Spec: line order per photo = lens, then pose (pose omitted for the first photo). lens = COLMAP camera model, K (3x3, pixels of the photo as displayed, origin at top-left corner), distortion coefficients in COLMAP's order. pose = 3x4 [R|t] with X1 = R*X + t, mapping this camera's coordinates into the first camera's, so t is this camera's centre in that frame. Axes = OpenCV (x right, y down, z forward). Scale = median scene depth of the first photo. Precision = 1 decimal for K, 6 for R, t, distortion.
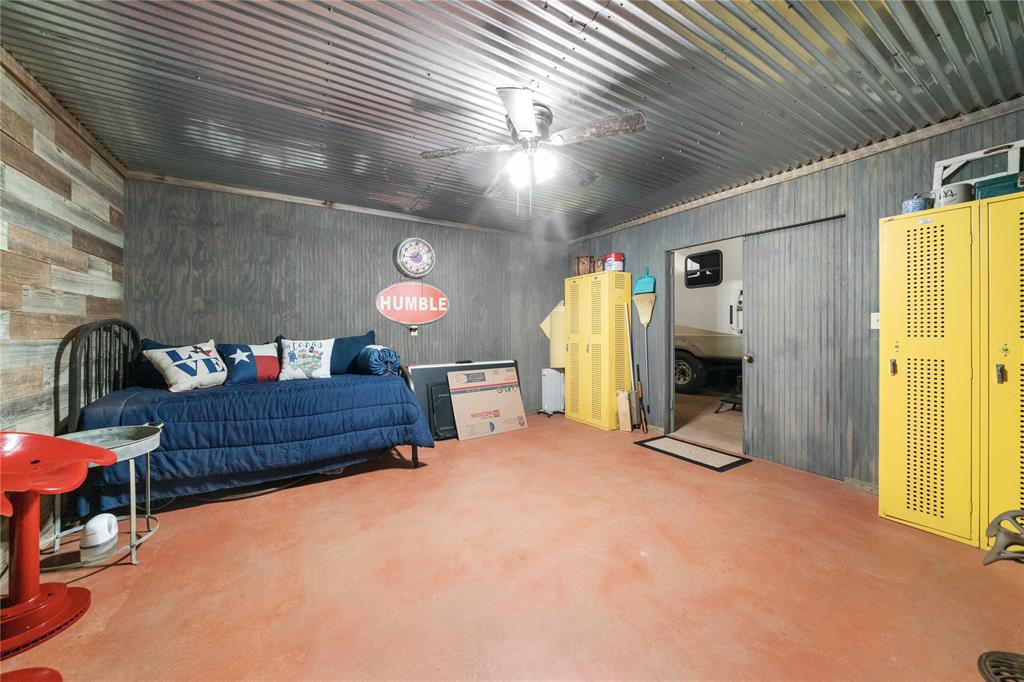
lens RADIAL K [[363.2, 0, 513.7], [0, 363.2, 331.8], [0, 0, 1]] dist [-0.001774, 0.000221]
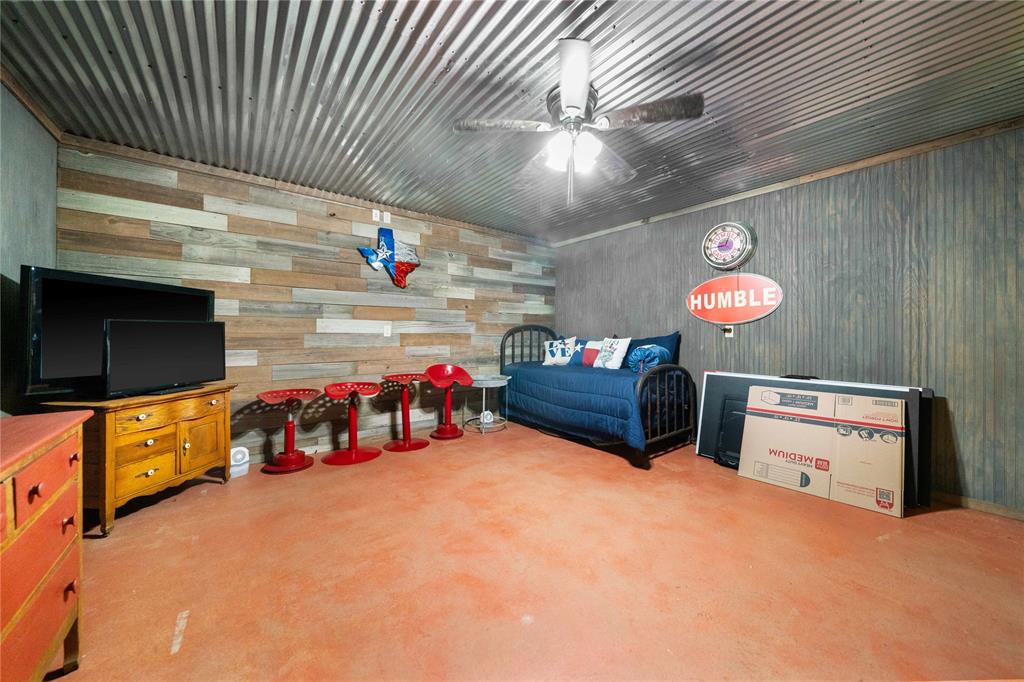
lens RADIAL K [[363.2, 0, 516.3], [0, 363.2, 335.3], [0, 0, 1]] dist [-0.001774, 0.000221]
pose [[0.113524, 0.008379, -0.993500, 0.714328], [-0.011756, 0.999906, 0.007090, 0.007733], [0.993466, 0.010874, 0.113612, 0.572286]]
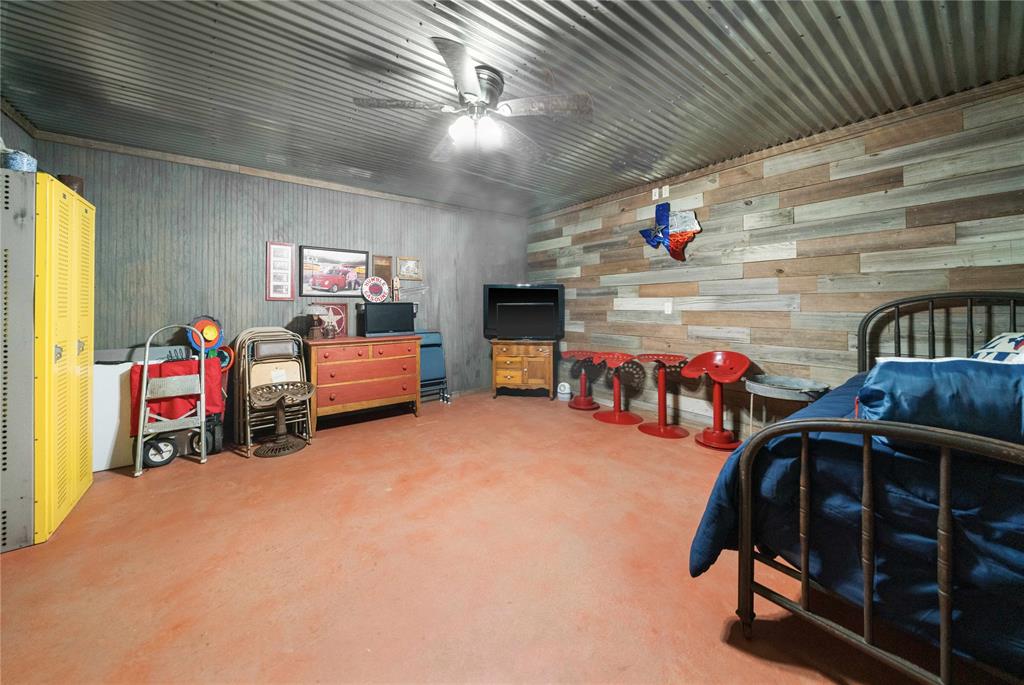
lens RADIAL K [[363.2, 0, 504.0], [0, 363.2, 305.8], [0, 0, 1]] dist [-0.001774, 0.000221]
pose [[-0.996625, 0.004234, -0.081985, 0.043747], [0.003767, 0.999976, 0.005848, -0.010595], [0.082007, 0.005519, -0.996616, 1.456915]]
